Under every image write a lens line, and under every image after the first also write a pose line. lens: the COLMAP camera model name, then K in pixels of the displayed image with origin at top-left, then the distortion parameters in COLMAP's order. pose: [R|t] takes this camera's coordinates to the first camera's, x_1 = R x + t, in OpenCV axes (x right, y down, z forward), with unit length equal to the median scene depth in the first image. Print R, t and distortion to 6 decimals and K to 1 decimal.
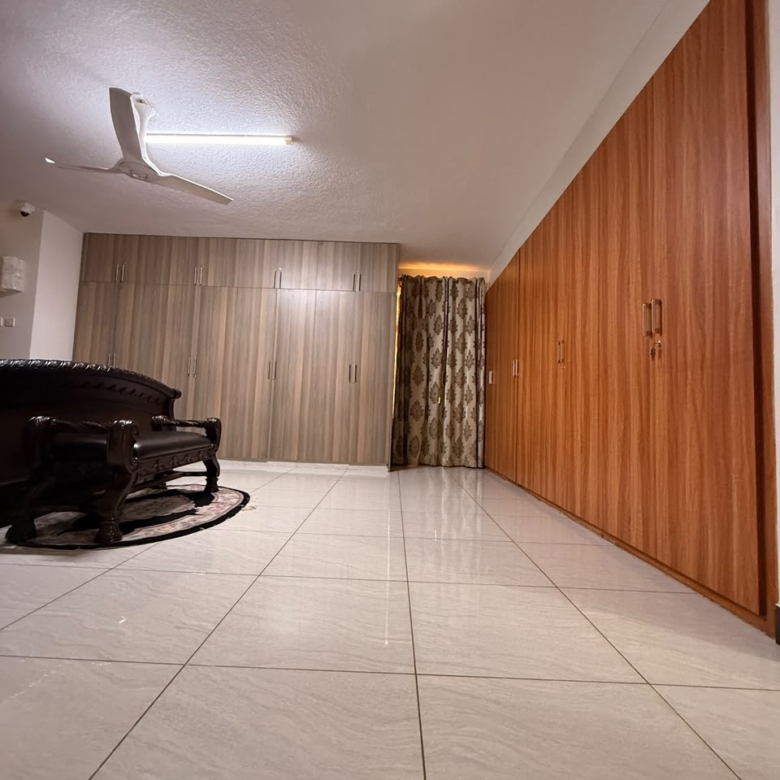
lens RADIAL K [[415.1, 0, 389.6], [0, 415.1, 387.5], [0, 0, 1]] dist [-0.000766, -0.000395]
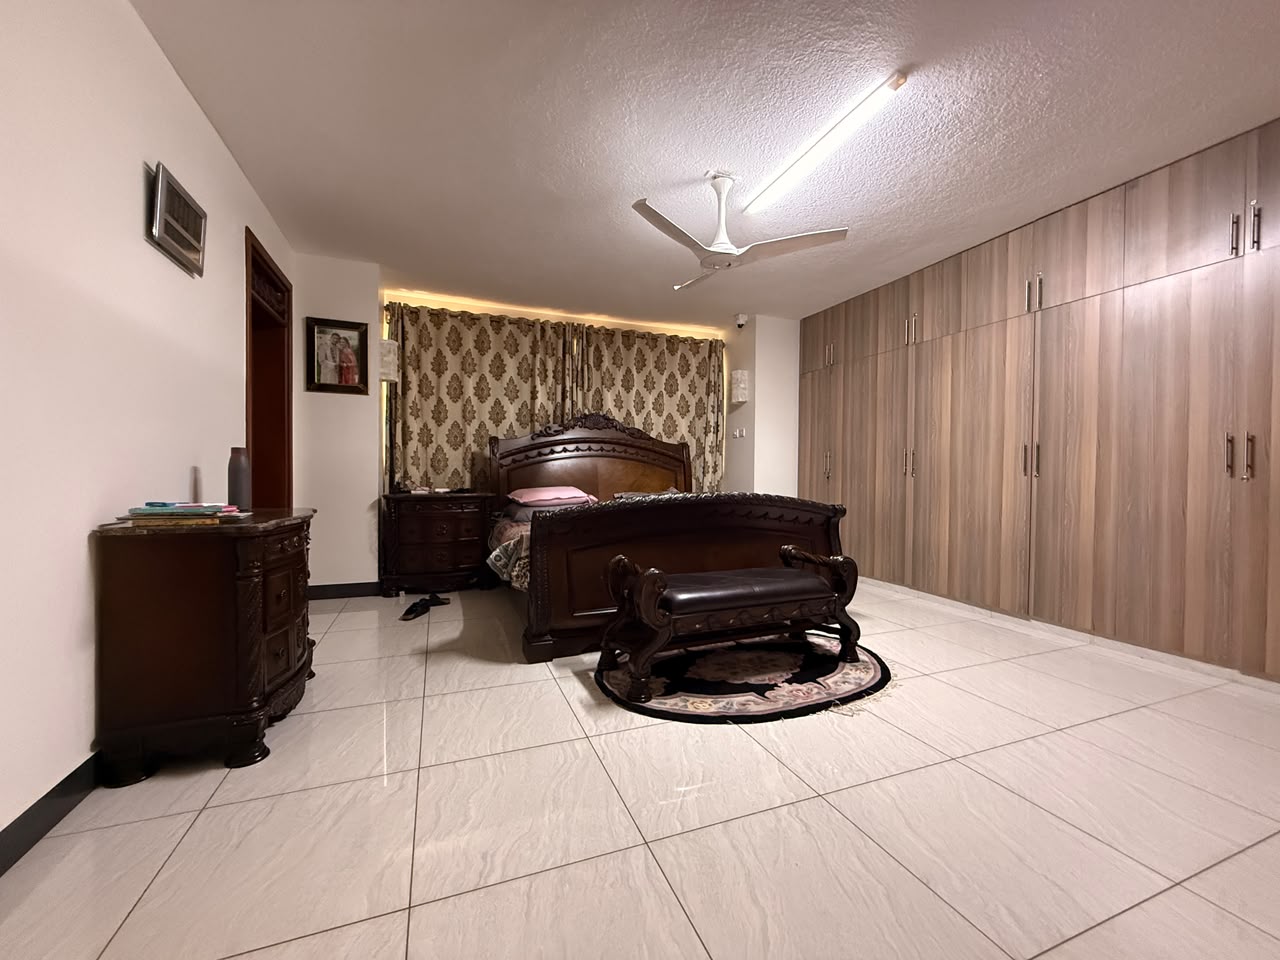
lens RADIAL K [[510.0, 0, 639.2], [0, 510.0, 481.0], [0, 0, 1]] dist [-0.000915, -0.000272]
pose [[0.369833, -0.020913, -0.928863, 0.182590], [0.066707, 0.997764, 0.004096, -0.057237], [0.926700, -0.063476, 0.370401, 0.273899]]
